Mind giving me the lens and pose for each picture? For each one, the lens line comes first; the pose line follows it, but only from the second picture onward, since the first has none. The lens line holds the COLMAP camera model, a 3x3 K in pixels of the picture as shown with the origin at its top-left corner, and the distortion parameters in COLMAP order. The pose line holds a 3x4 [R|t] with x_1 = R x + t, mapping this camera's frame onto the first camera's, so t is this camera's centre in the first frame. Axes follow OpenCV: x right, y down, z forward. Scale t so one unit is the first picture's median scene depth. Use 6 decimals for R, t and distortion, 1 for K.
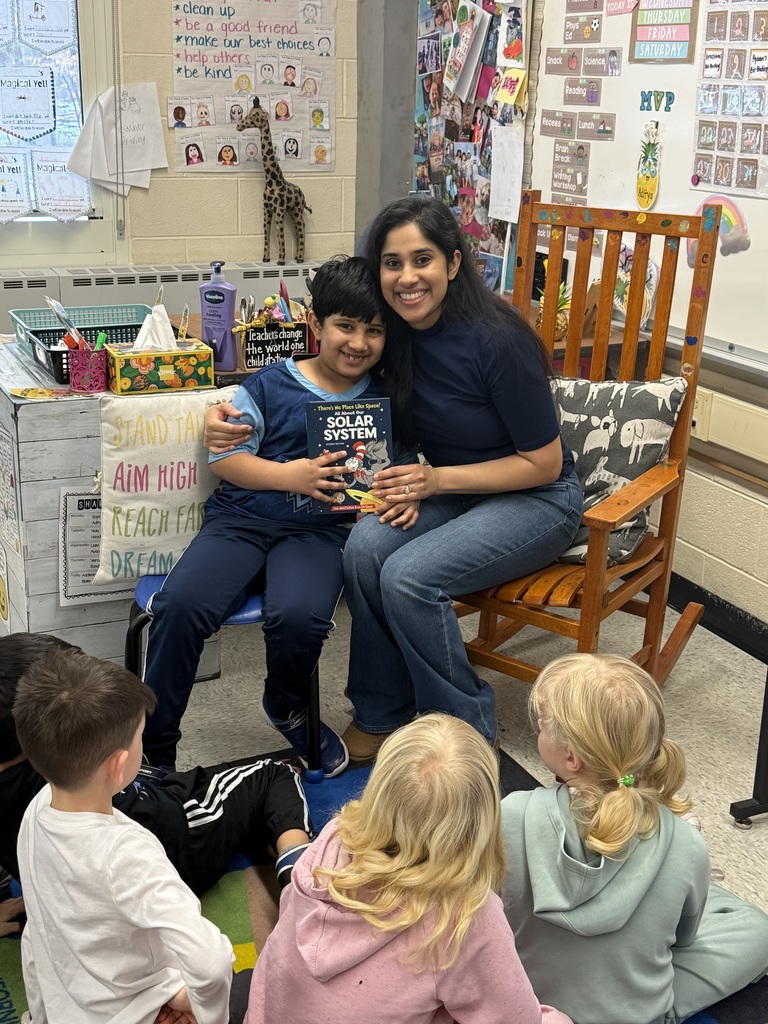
lens RADIAL K [[1358.4, 0, 384.0], [0, 1358.4, 512.0], [0, 0, 1]] dist [0.202901, -0.454691]
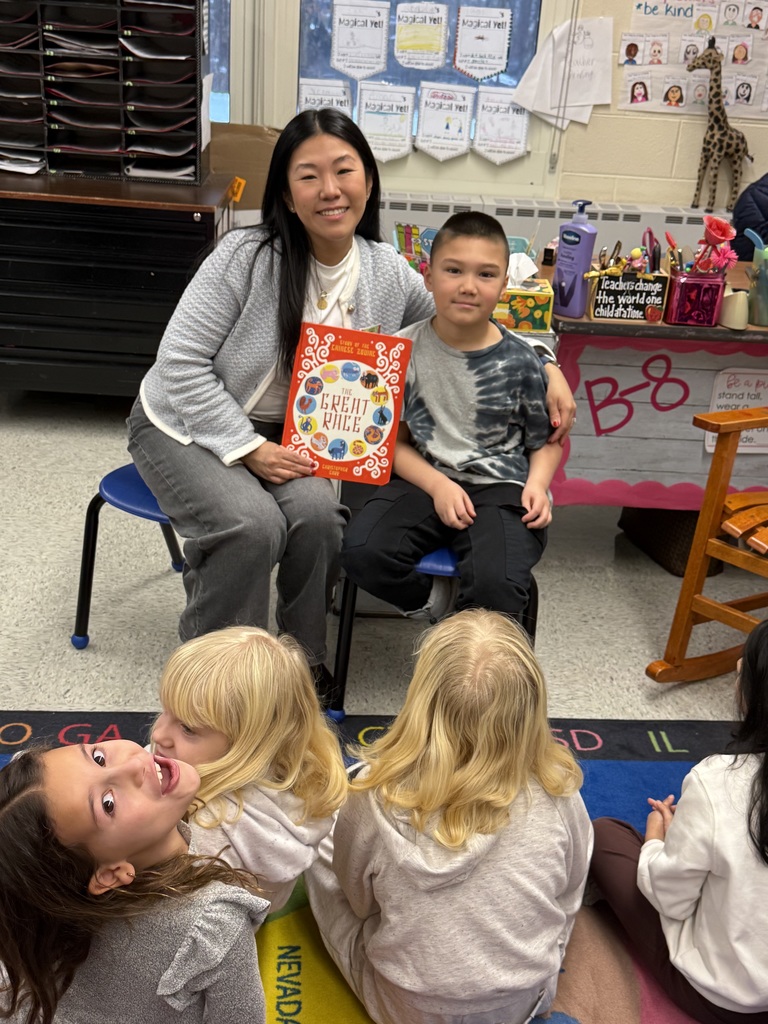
lens RADIAL K [[1172.5, 0, 384.0], [0, 1172.5, 512.0], [0, 0, 1]] dist [0.140423, -0.312334]
pose [[0.916843, 0.195519, -0.348096, 0.054460], [-0.167372, 0.979795, 0.109495, -0.026481], [0.362471, -0.042128, 0.931042, 0.122876]]
